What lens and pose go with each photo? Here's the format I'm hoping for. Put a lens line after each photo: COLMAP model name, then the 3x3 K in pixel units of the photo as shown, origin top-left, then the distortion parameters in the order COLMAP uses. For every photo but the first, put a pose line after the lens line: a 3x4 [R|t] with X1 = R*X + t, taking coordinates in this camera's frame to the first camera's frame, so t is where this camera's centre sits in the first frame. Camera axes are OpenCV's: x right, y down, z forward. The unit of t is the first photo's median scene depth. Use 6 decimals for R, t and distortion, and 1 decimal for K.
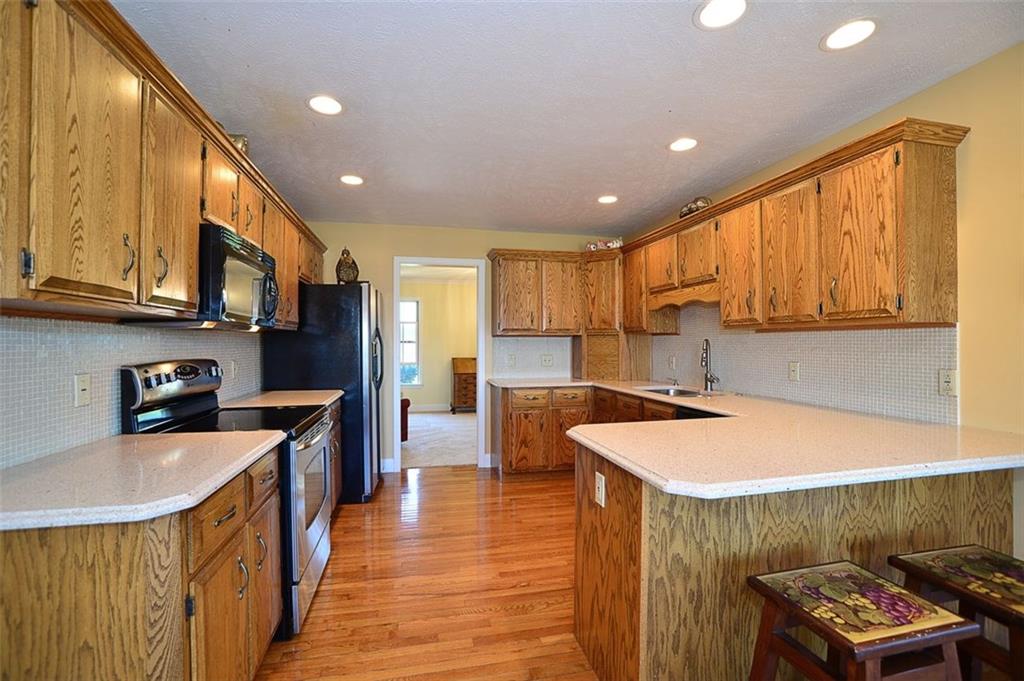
lens RADIAL K [[443.7, 0, 509.7], [0, 443.7, 341.3], [0, 0, 1]] dist [-0.066111, 0.021234]
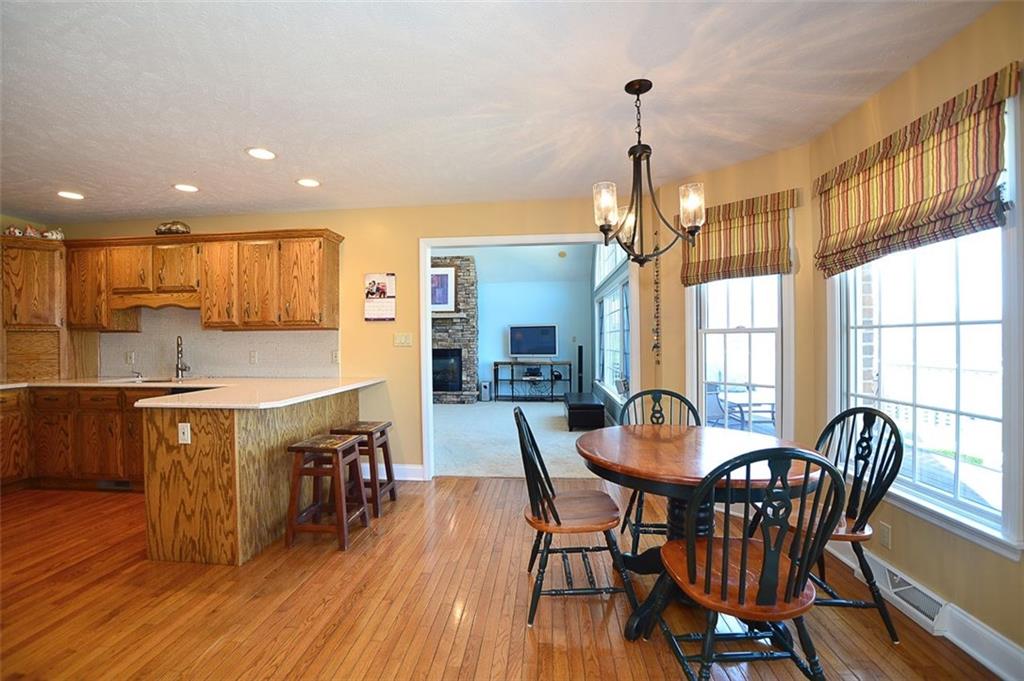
lens RADIAL K [[443.7, 0, 509.7], [0, 443.7, 341.3], [0, 0, 1]] dist [-0.066111, 0.021234]
pose [[0.290287, -0.002667, 0.956936, -0.533688], [0.004401, 0.999989, 0.001452, 0.014830], [-0.956929, 0.003790, 0.290296, -0.300511]]
